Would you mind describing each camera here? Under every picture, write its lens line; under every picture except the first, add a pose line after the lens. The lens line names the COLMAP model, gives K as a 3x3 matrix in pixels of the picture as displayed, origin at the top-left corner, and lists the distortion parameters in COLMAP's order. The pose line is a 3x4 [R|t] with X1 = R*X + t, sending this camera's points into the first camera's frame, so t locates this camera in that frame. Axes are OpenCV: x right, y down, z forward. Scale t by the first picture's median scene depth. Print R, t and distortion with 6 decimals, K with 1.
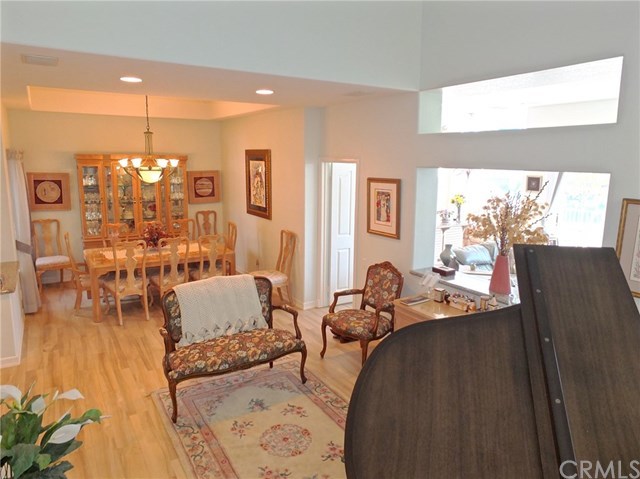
lens RADIAL K [[444.9, 0, 316.5], [0, 444.9, 229.8], [0, 0, 1]] dist [-0.030105, 0.024125]
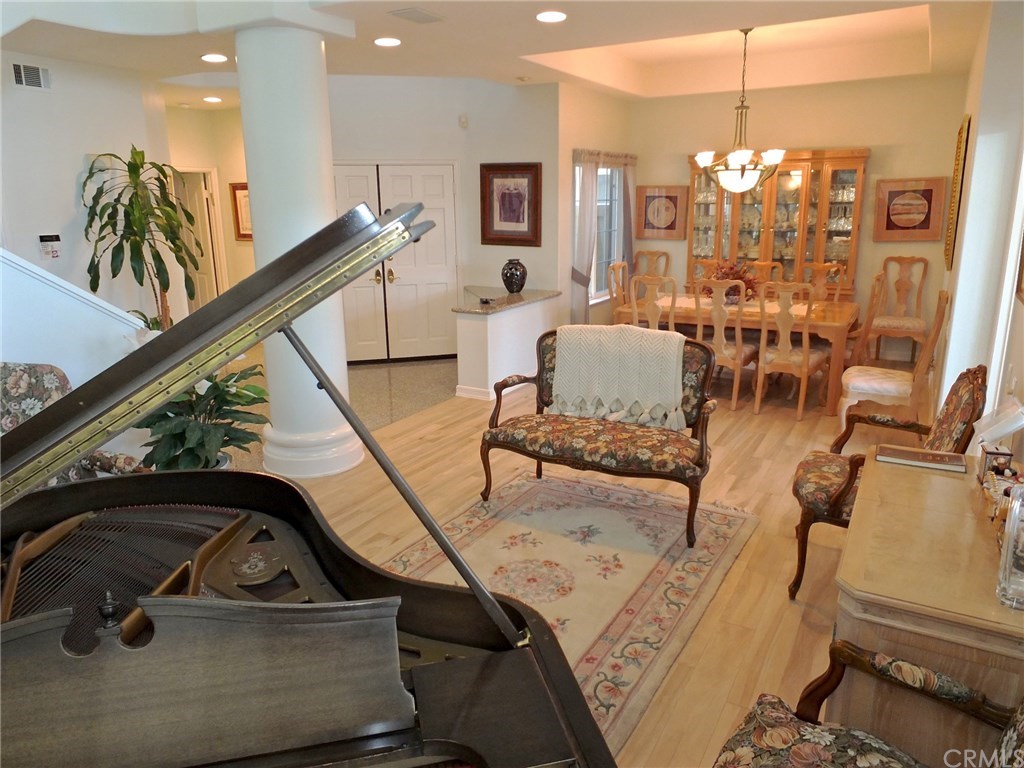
lens RADIAL K [[703.0, 0, 510.9], [0, 703.0, 380.2], [0, 0, 1]] dist [-0.005919, -0.002789]
pose [[0.456472, 0.202906, -0.866292, 0.507285], [-0.122929, 0.978694, 0.164459, 0.036118], [0.881205, 0.031421, 0.471690, 0.371781]]
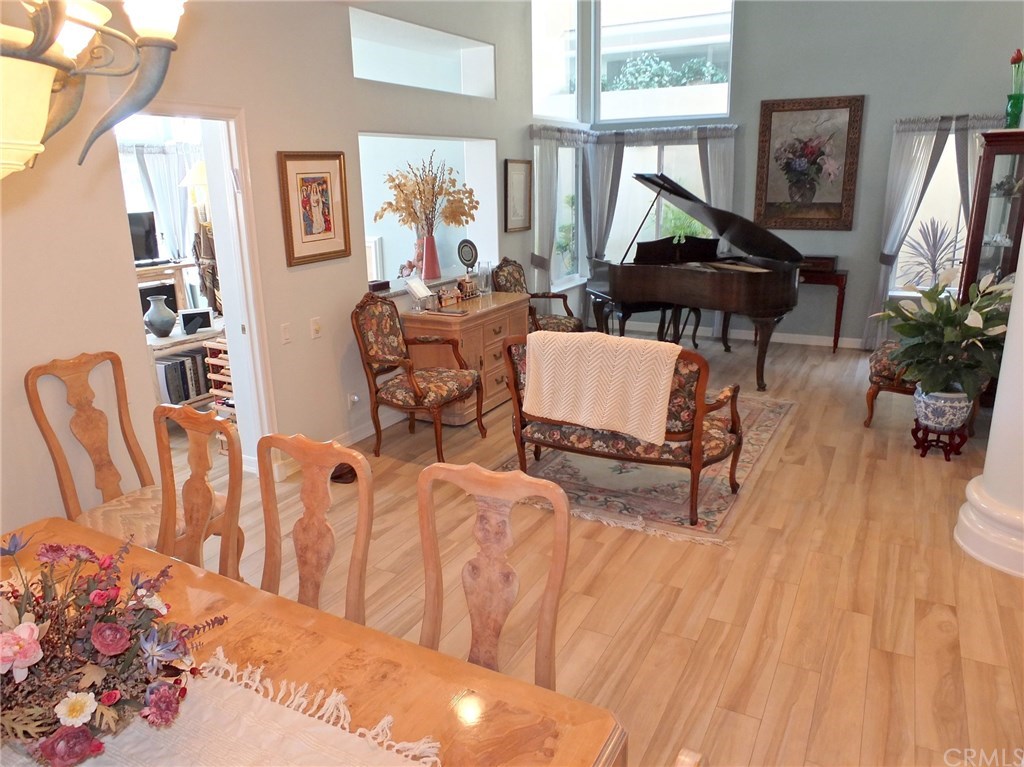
lens RADIAL K [[711.9, 0, 506.3], [0, 711.9, 368.0], [0, 0, 1]] dist [-0.030105, 0.024125]
pose [[-0.489799, -0.233004, 0.840123, -0.795724], [0.149991, 0.926737, 0.344472, -0.142597], [-0.858836, 0.294733, -0.418966, 1.317498]]
